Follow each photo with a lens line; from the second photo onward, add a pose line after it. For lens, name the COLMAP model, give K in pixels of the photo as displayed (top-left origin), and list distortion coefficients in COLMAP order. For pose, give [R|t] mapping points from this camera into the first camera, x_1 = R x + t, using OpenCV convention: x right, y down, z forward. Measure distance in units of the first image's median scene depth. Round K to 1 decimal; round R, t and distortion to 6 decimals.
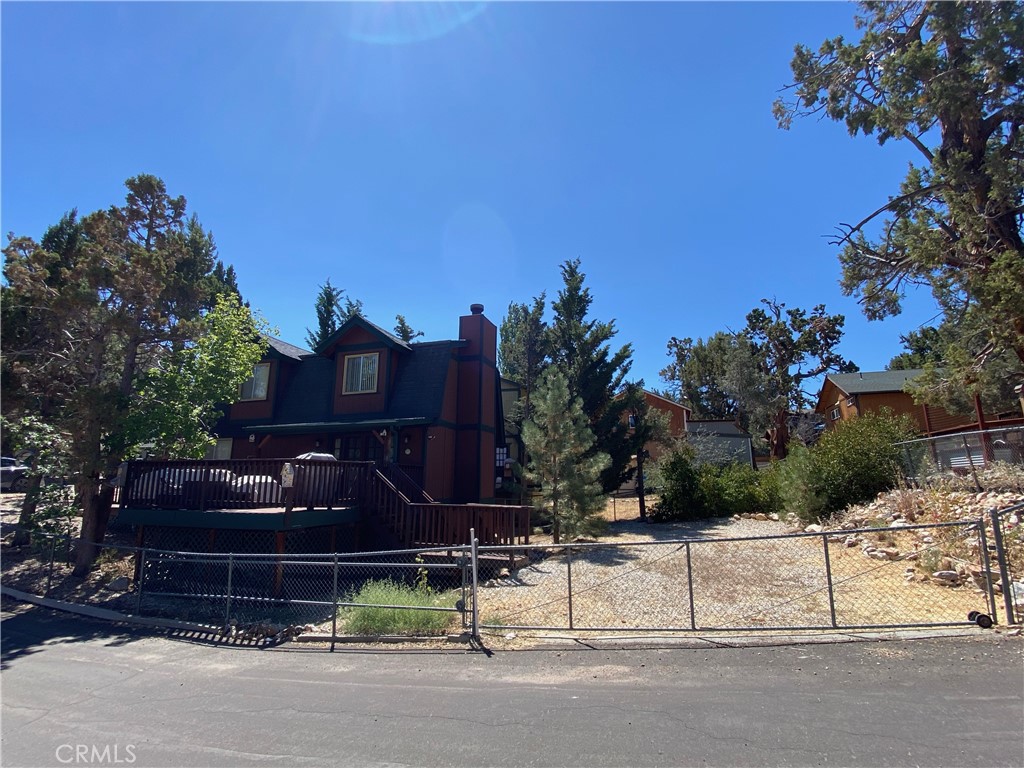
lens RADIAL K [[485.6, 0, 510.4], [0, 485.6, 389.4], [0, 0, 1]] dist [0.051446, -0.052651]
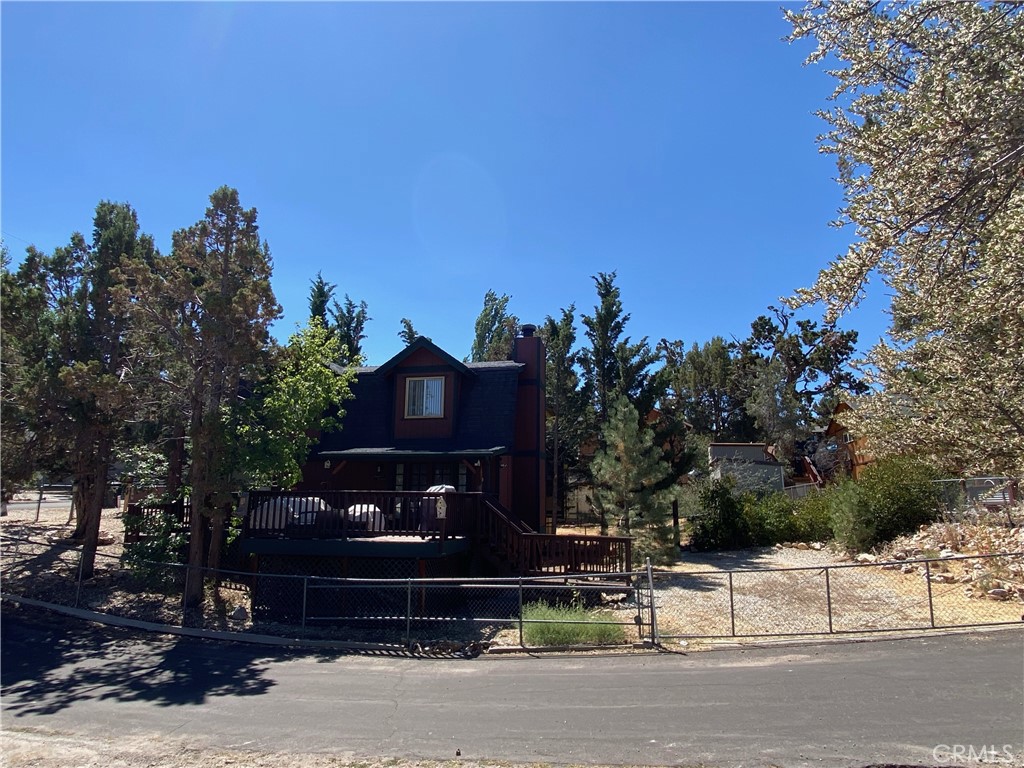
lens RADIAL K [[609.1, 0, 507.4], [0, 609.1, 386.9], [0, 0, 1]] dist [0.064024, -0.071970]
pose [[0.992530, 0.031893, 0.117761, -0.342322], [-0.032454, 0.999469, 0.002857, -0.073797], [-0.117608, -0.006657, 0.993038, -0.265382]]
